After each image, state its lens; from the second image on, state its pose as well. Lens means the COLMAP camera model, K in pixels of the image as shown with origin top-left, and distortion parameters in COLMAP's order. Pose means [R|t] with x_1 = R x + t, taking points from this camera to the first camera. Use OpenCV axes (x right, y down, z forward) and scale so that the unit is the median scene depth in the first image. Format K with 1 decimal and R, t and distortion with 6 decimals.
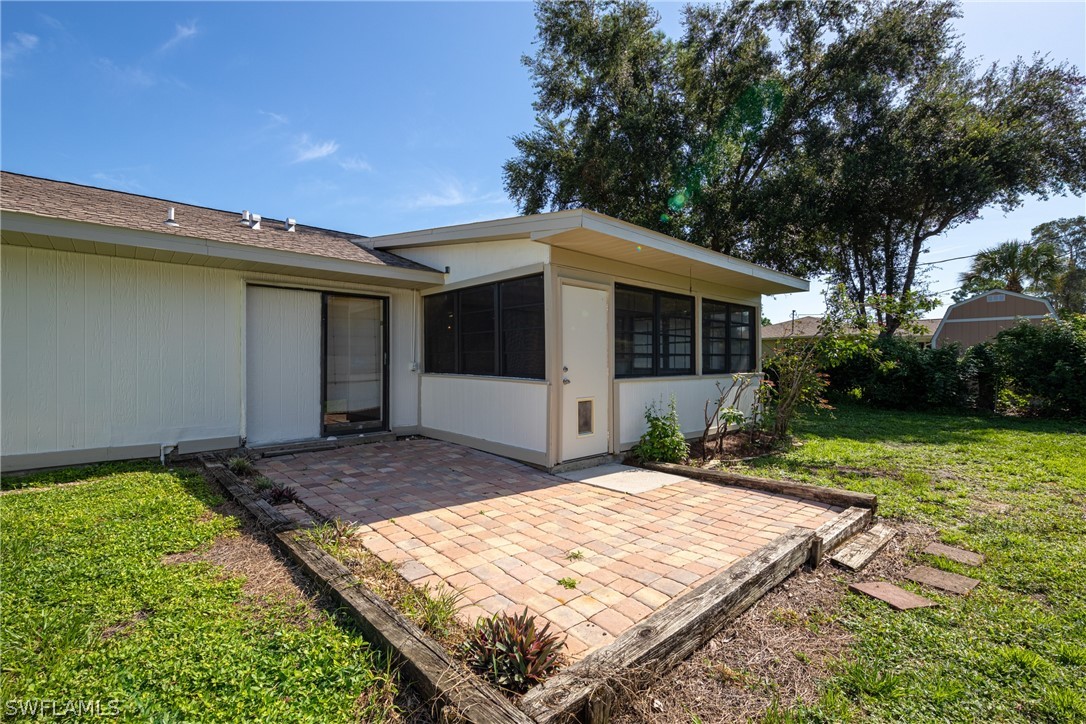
lens RADIAL K [[467.5, 0, 543.0], [0, 467.5, 362.0], [0, 0, 1]] dist [-0.000125, -0.000309]
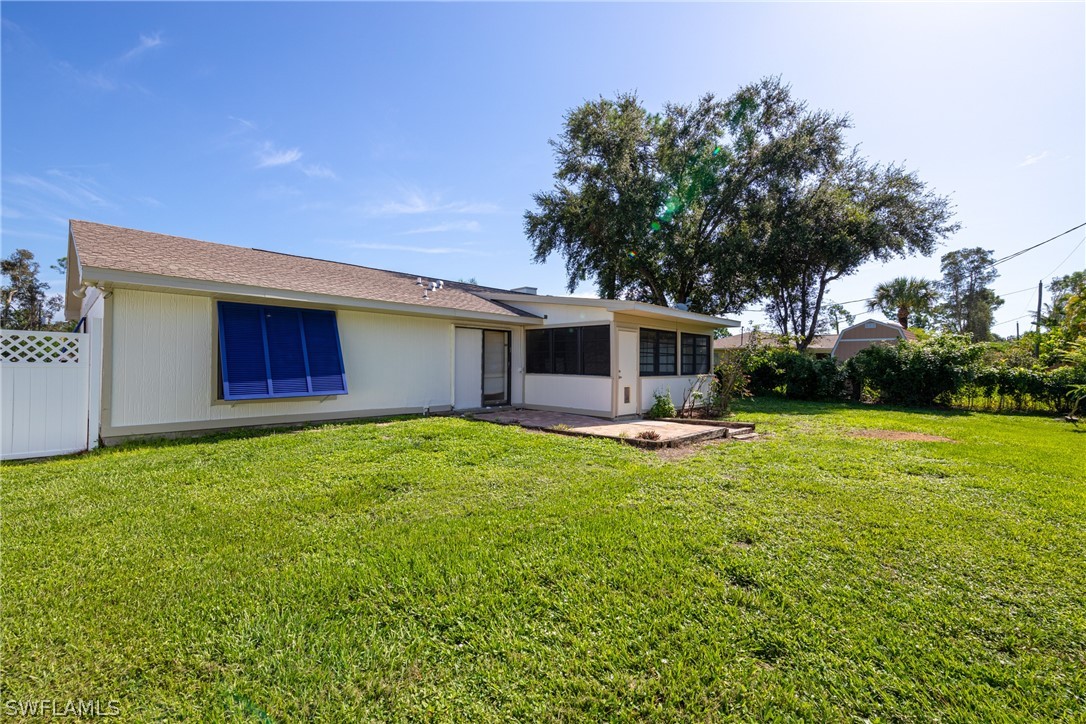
lens RADIAL K [[444.1, 0, 560.7], [0, 444.1, 366.1], [0, 0, 1]] dist [0.021105, -0.000044]
pose [[0.995550, 0.005828, 0.094050, -0.229214], [-0.005751, 0.999983, -0.001090, -0.002547], [-0.094054, 0.000544, 0.995567, -0.538873]]
